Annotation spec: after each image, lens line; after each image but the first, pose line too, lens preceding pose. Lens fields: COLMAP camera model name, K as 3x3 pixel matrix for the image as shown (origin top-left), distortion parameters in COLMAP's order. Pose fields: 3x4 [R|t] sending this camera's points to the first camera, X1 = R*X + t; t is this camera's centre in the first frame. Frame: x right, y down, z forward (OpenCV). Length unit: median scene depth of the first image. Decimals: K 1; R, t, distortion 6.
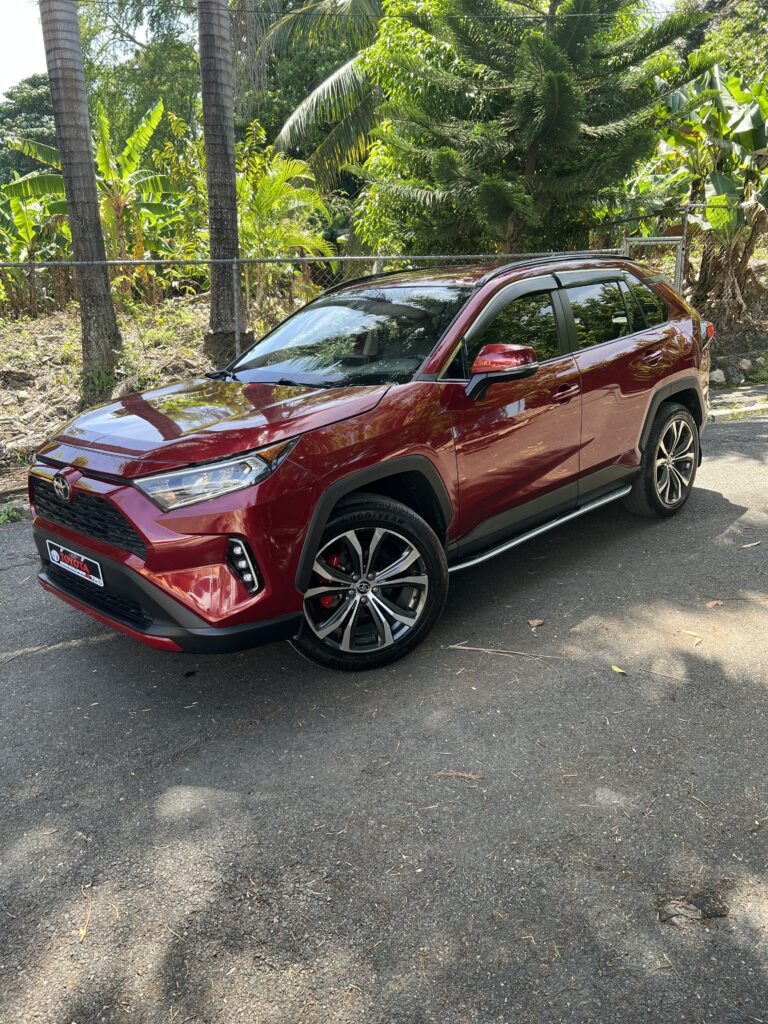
lens RADIAL K [[778.8, 0, 384.0], [0, 778.8, 512.0], [0, 0, 1]] dist [0.042809, -0.056693]
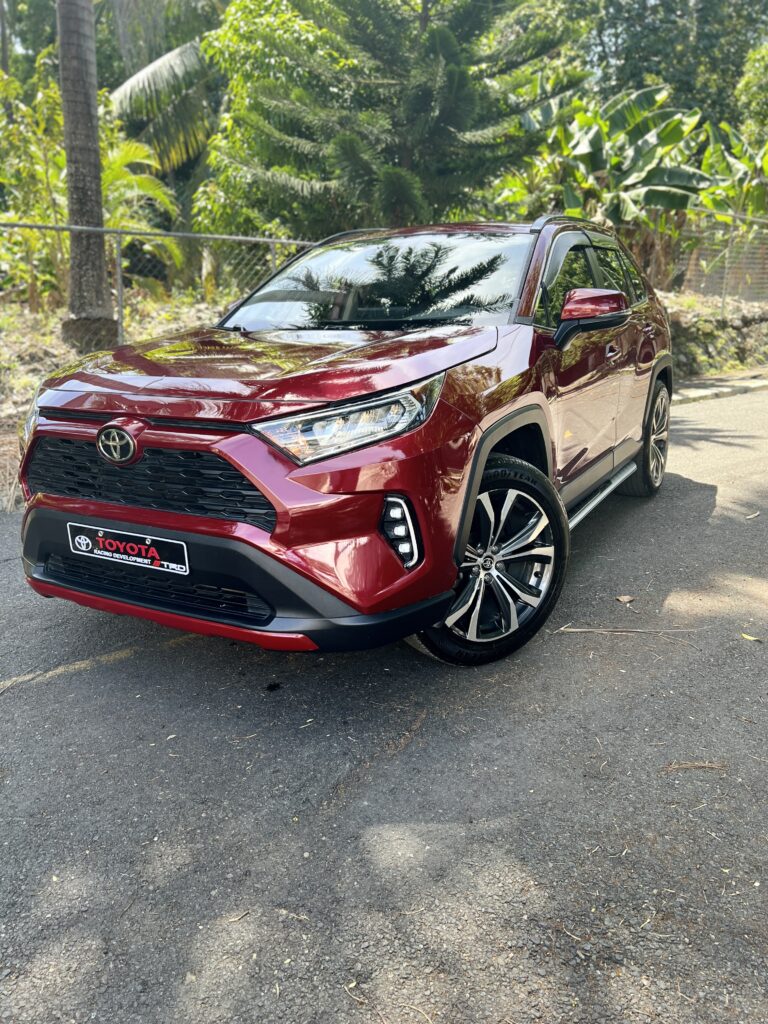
lens RADIAL K [[778.8, 0, 384.0], [0, 778.8, 512.0], [0, 0, 1]] dist [0.042809, -0.056693]
pose [[0.963002, -0.033175, 0.267446, -0.354559], [0.041472, 0.998816, -0.025435, 0.058906], [-0.266285, 0.035586, 0.963237, 0.221479]]
